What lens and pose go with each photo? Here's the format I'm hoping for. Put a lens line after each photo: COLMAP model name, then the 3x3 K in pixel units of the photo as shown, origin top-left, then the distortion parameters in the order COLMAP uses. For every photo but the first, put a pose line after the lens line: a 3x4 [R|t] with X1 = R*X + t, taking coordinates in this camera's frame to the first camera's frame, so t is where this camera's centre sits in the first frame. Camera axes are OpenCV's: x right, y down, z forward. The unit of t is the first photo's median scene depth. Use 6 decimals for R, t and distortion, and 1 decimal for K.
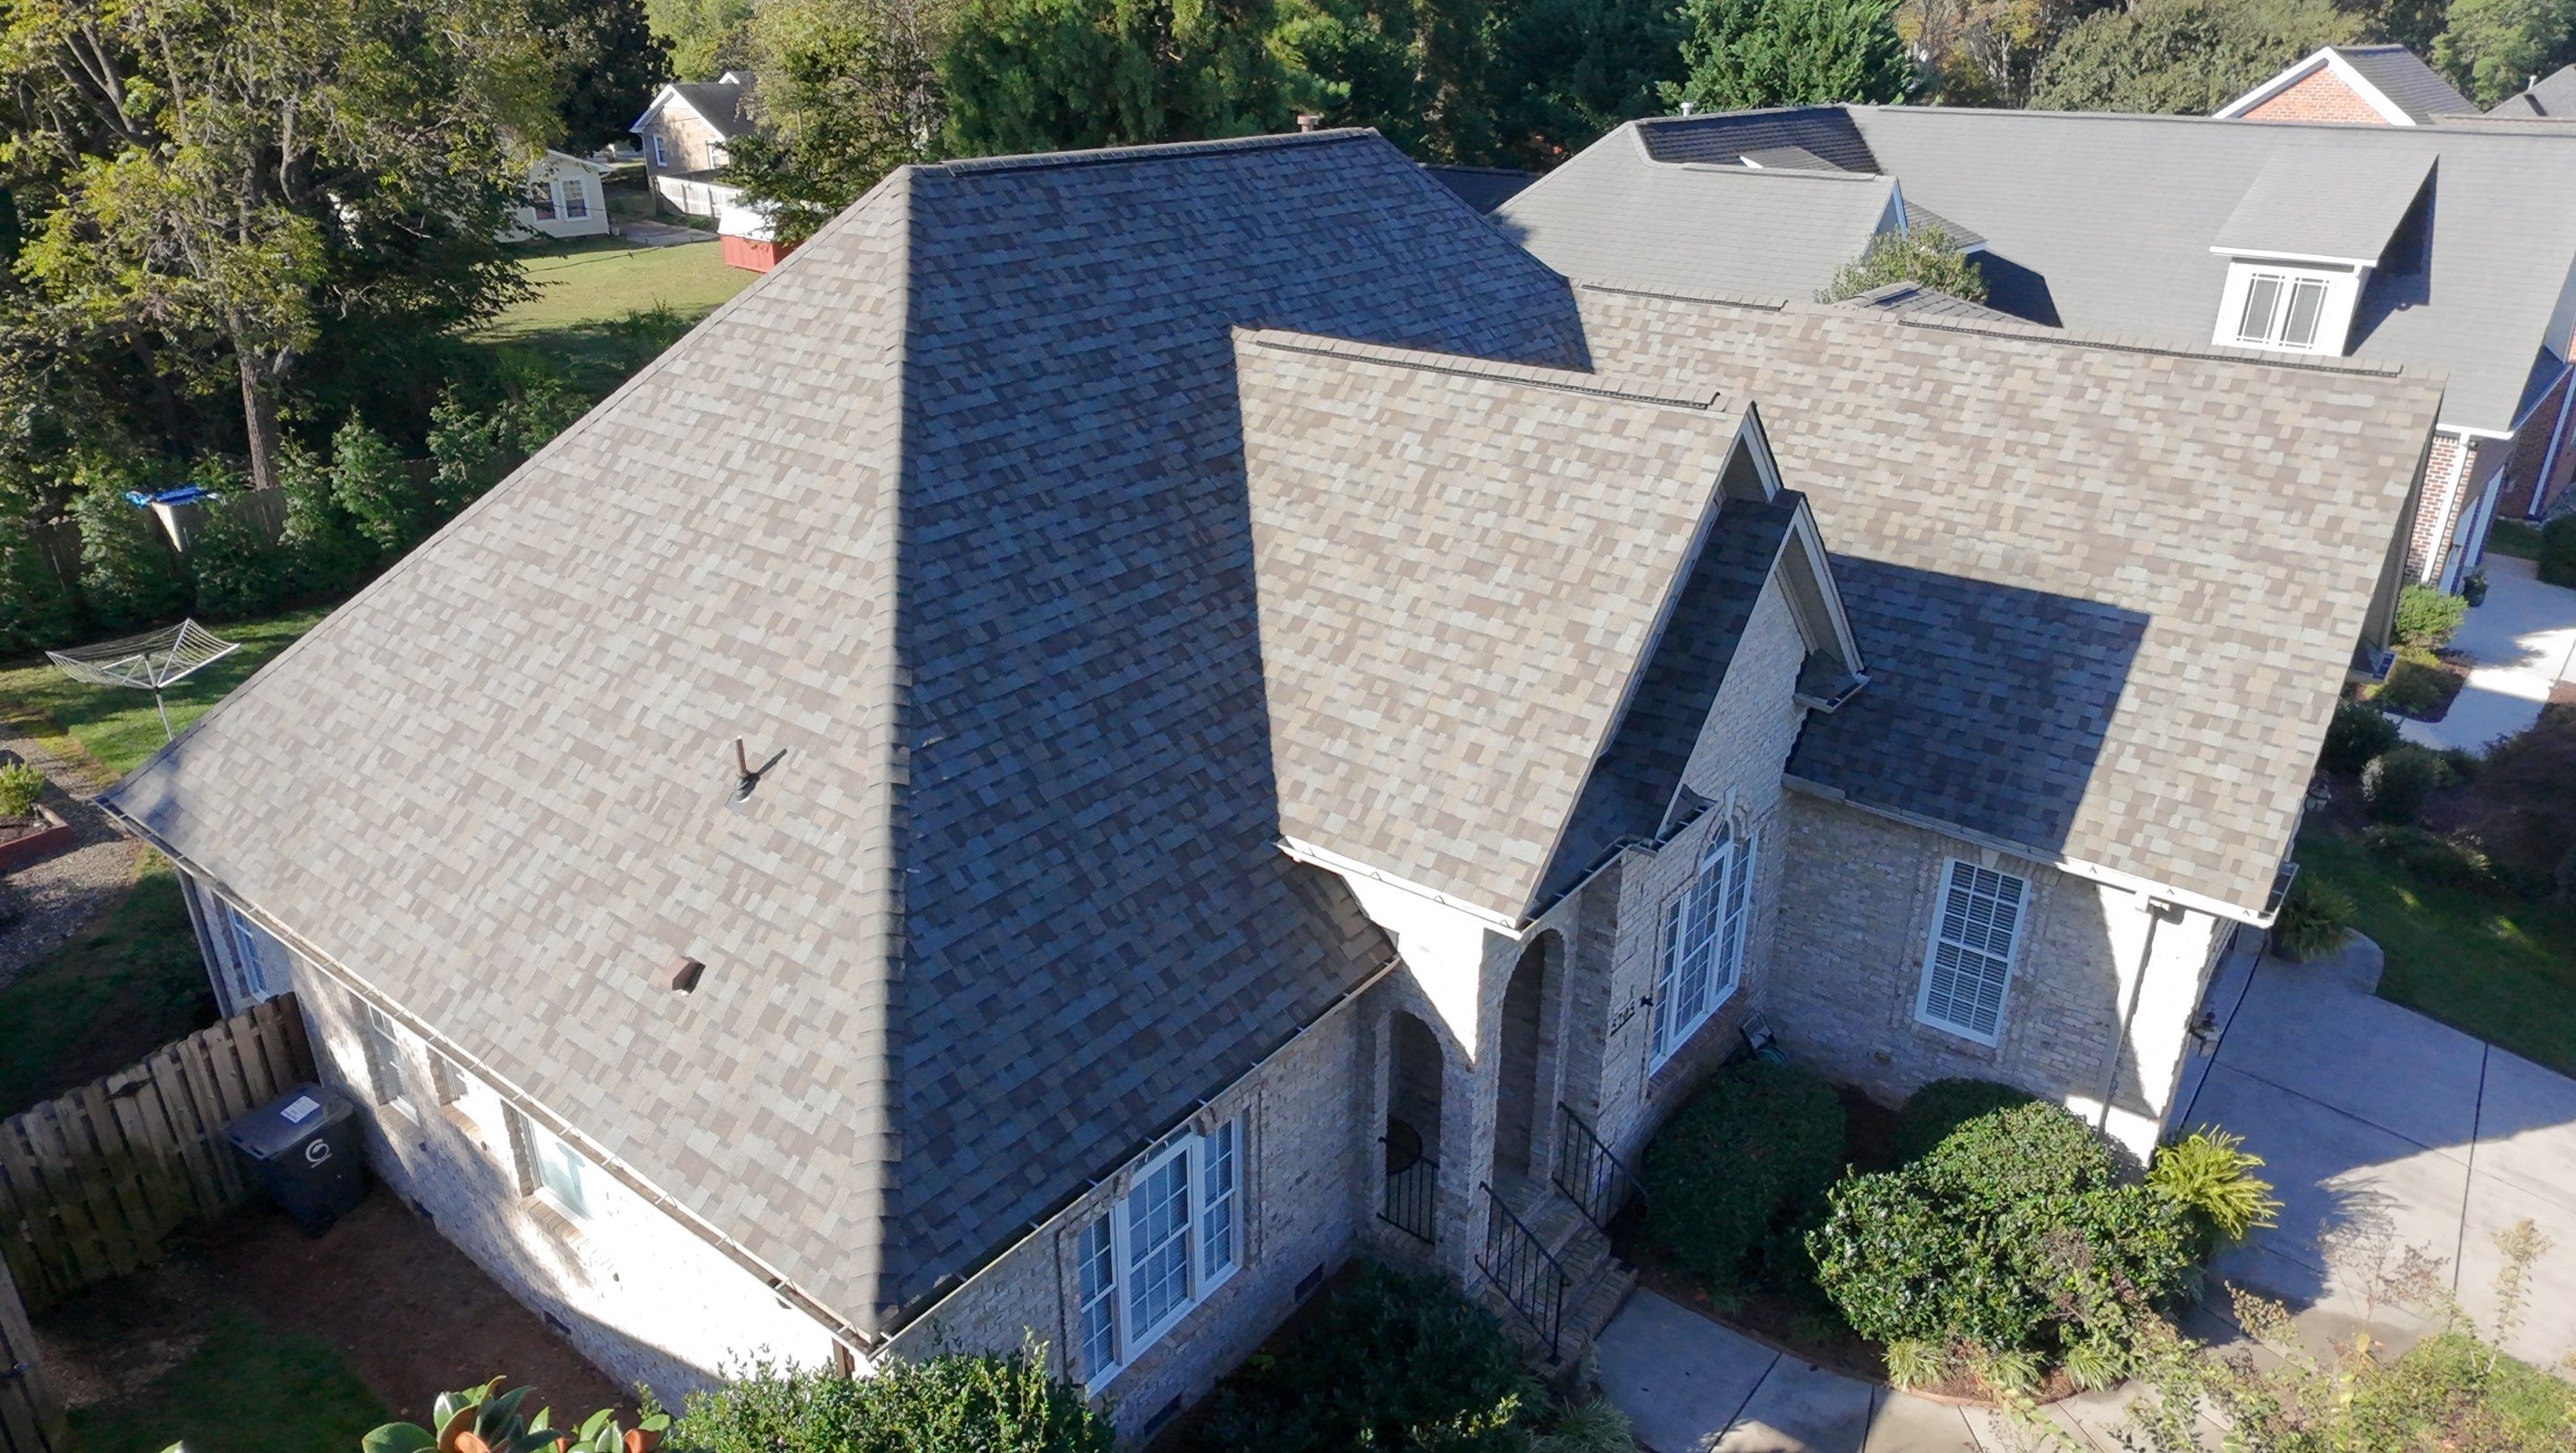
lens RADIAL K [[1626.7, 0, 1304.0], [0, 1626.7, 727.8], [0, 0, 1]] dist [0.003816, 0.001249]
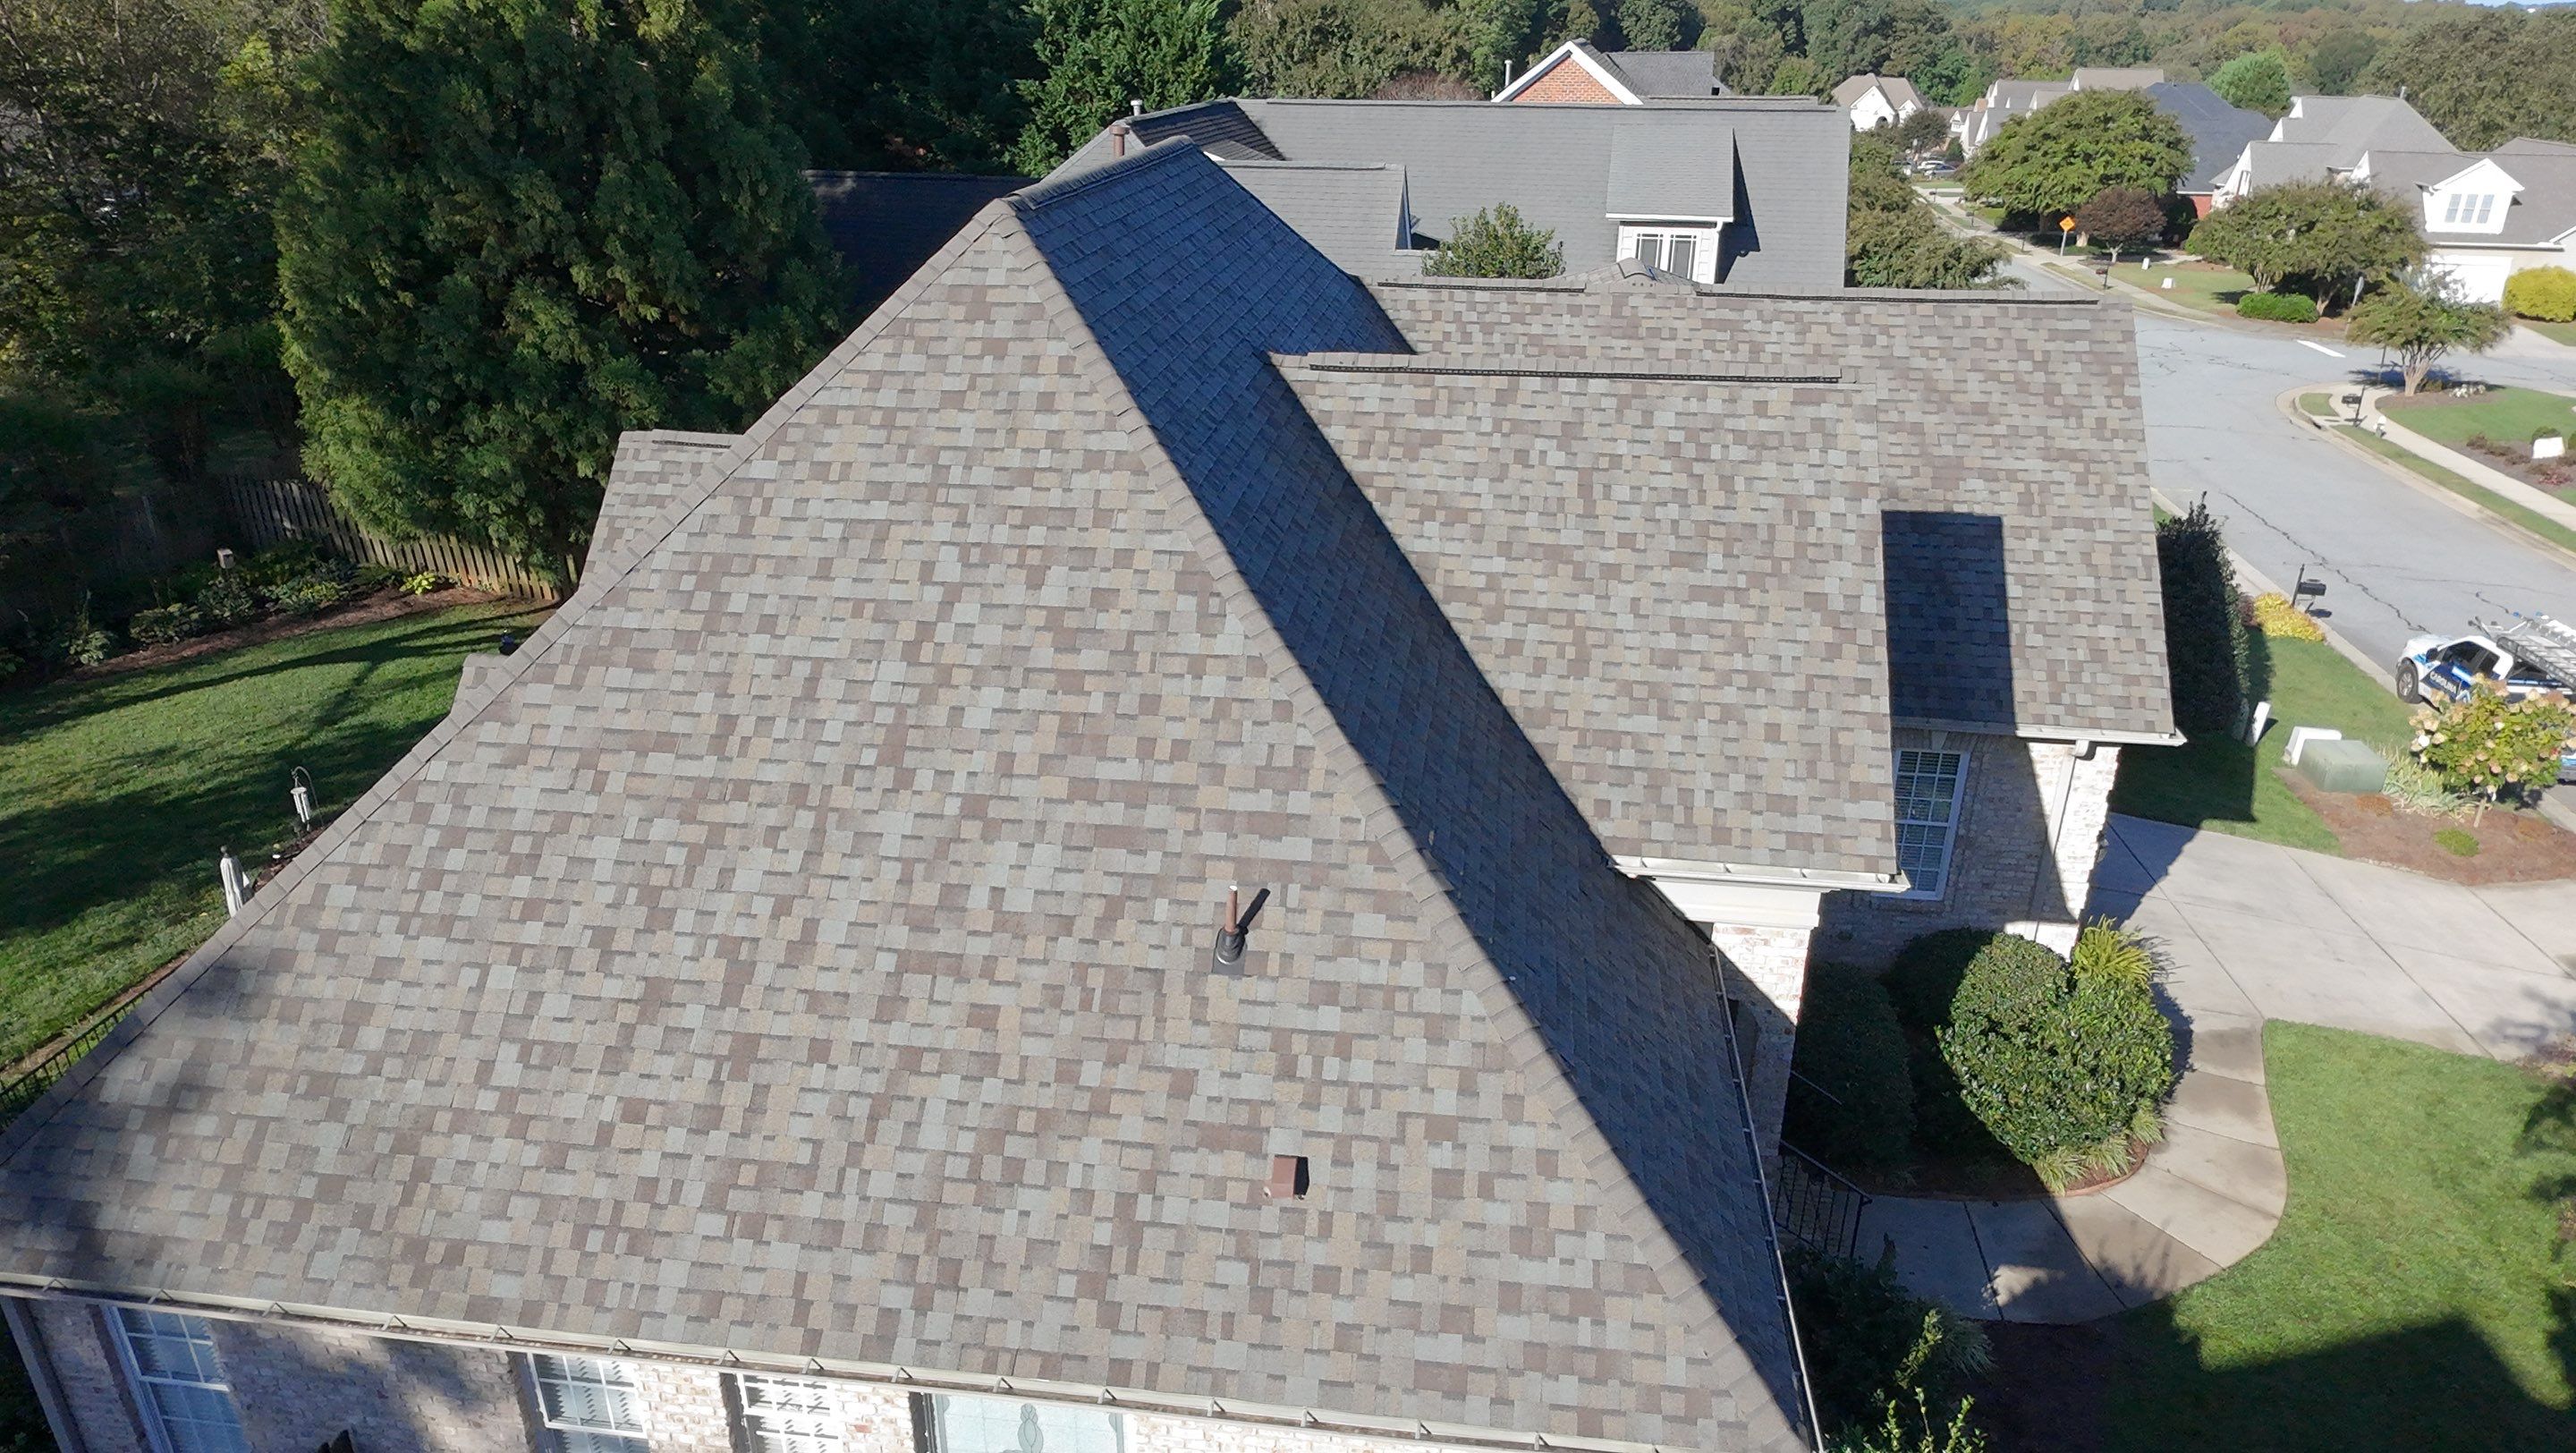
lens RADIAL K [[1626.7, 0, 1296.8], [0, 1626.7, 726.9], [0, 0, 1]] dist [0.003816, 0.001249]
pose [[0.864642, -0.201945, 0.460013, -0.511519], [0.200931, 0.978236, 0.051774, -0.083020], [-0.460457, 0.047665, 0.886401, 0.177475]]
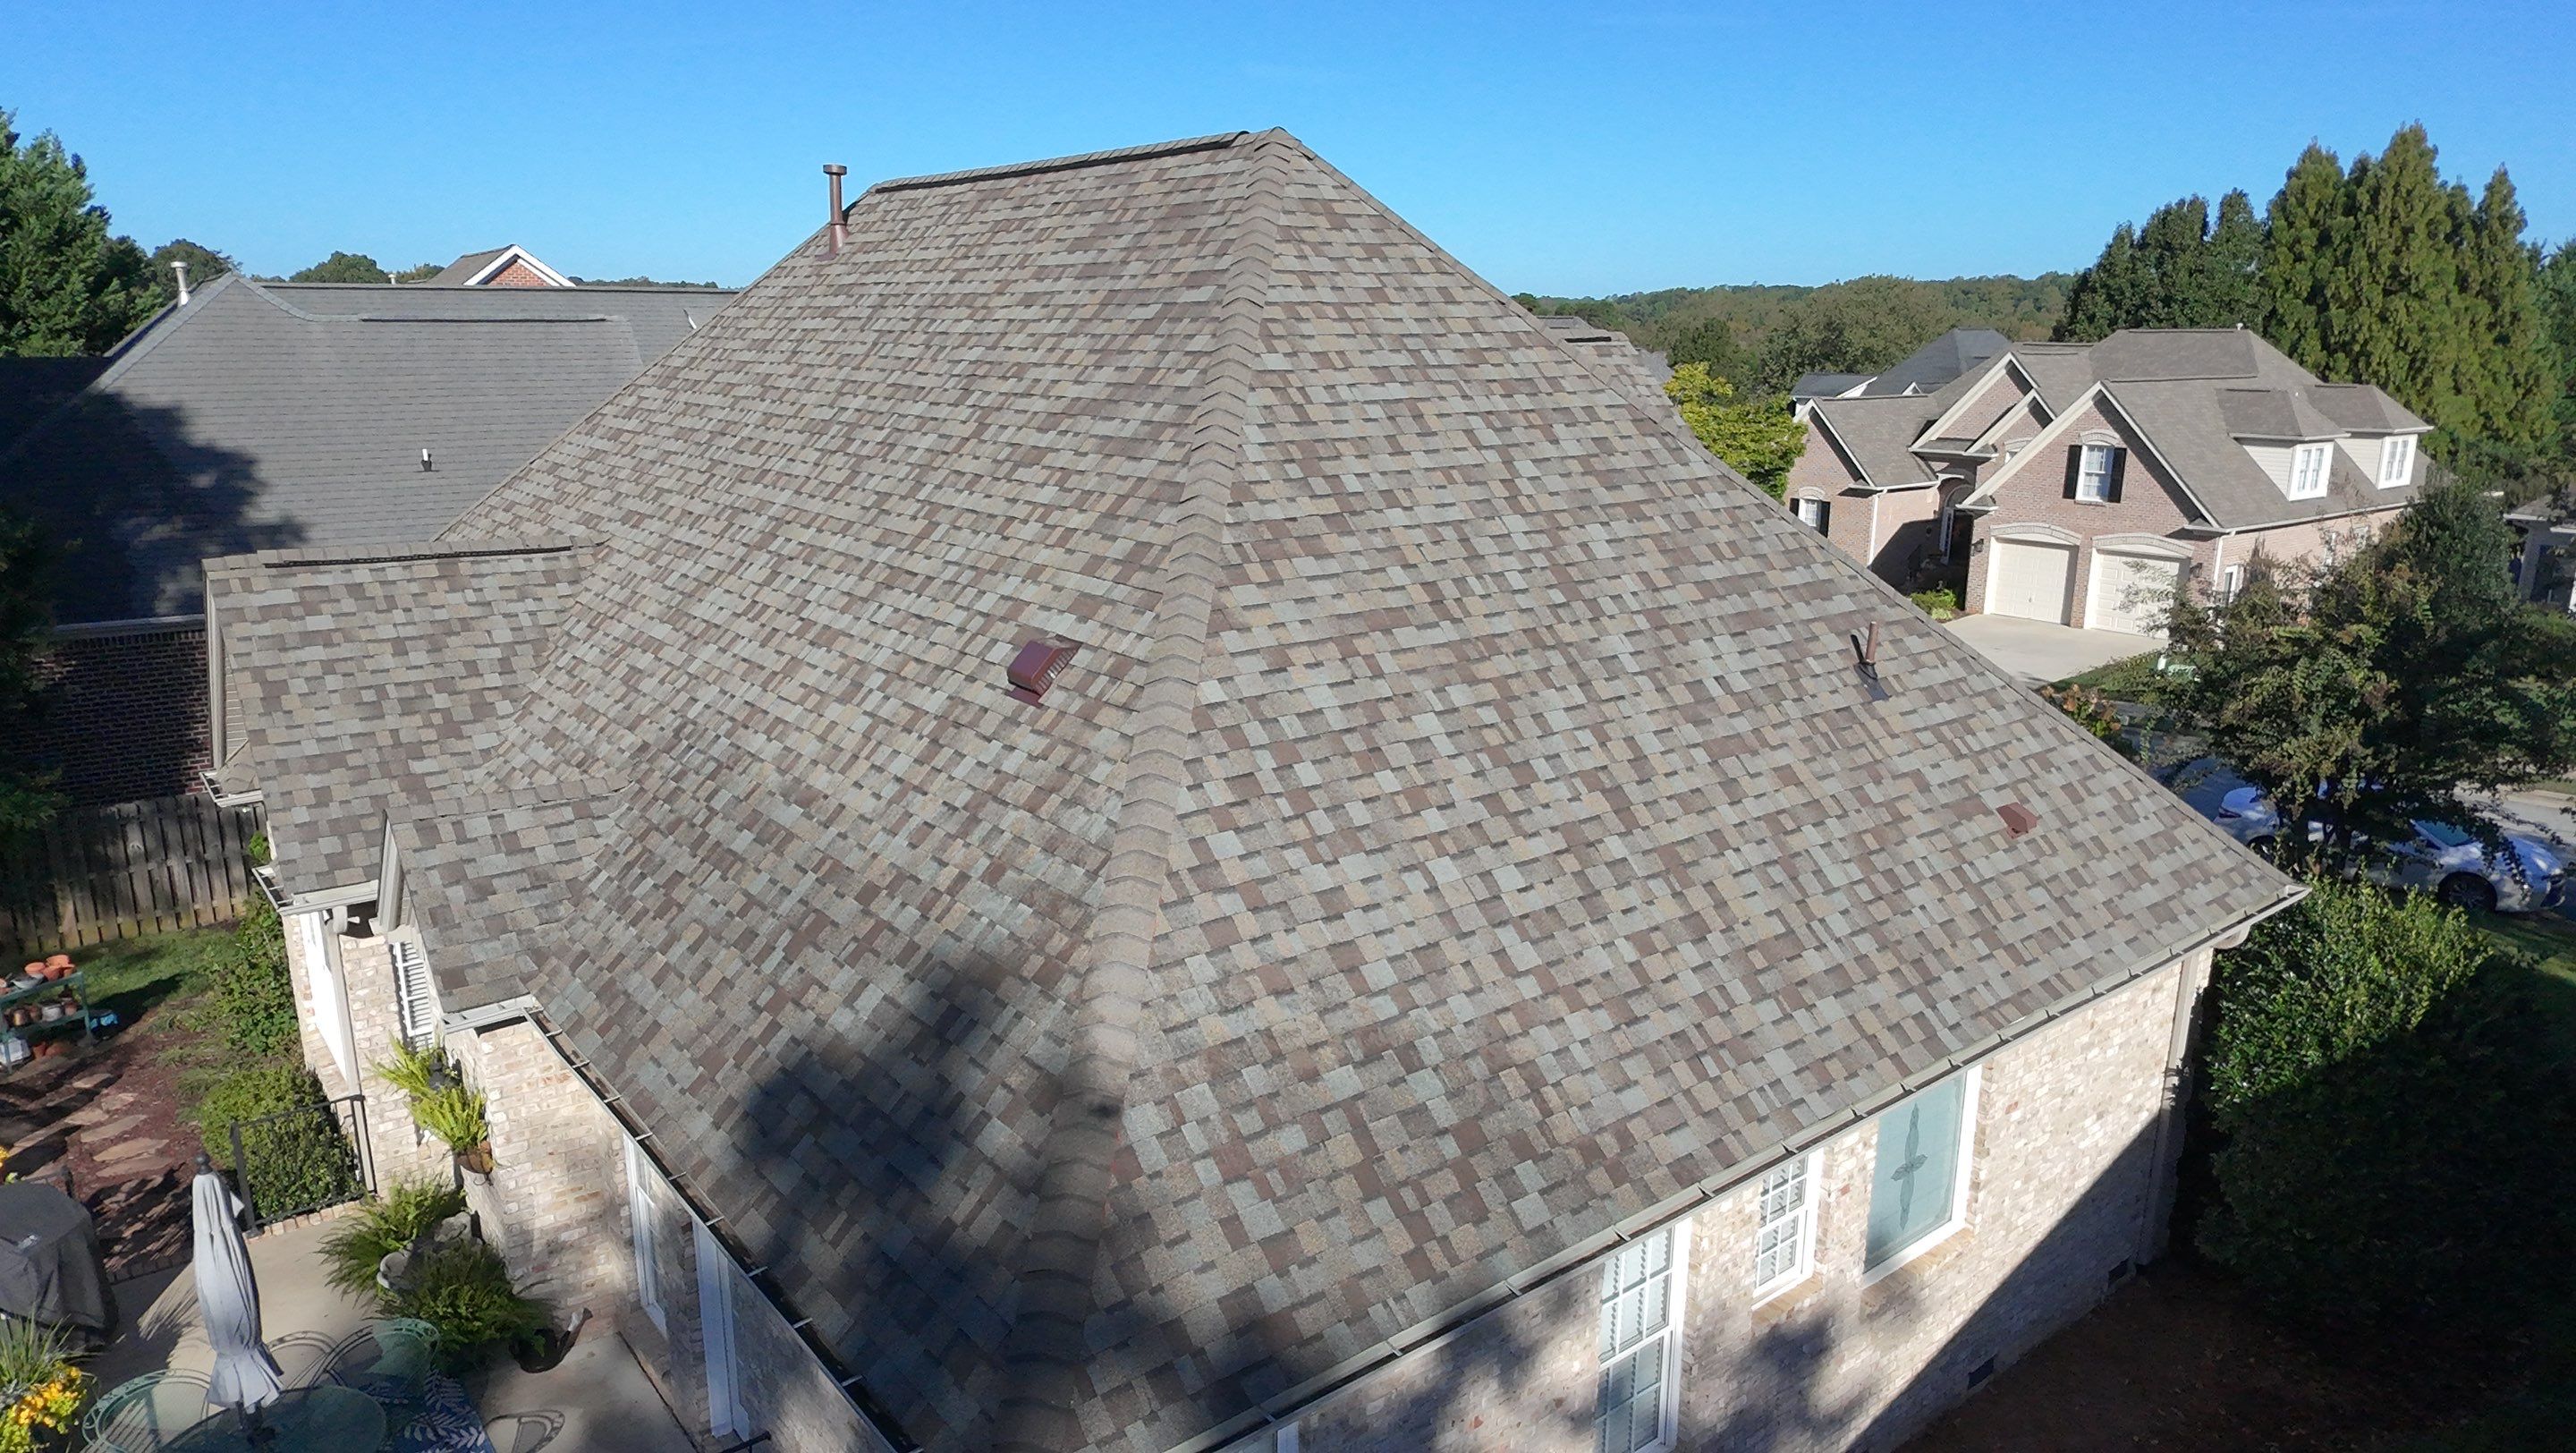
lens RADIAL K [[1626.7, 0, 1290.9], [0, 1626.7, 727.2], [0, 0, 1]] dist [0.003816, 0.001249]
pose [[0.238685, -0.241253, 0.940652, -1.038350], [0.386153, 0.912352, 0.136011, -0.157259], [-0.891019, 0.330772, 0.310926, 0.766014]]
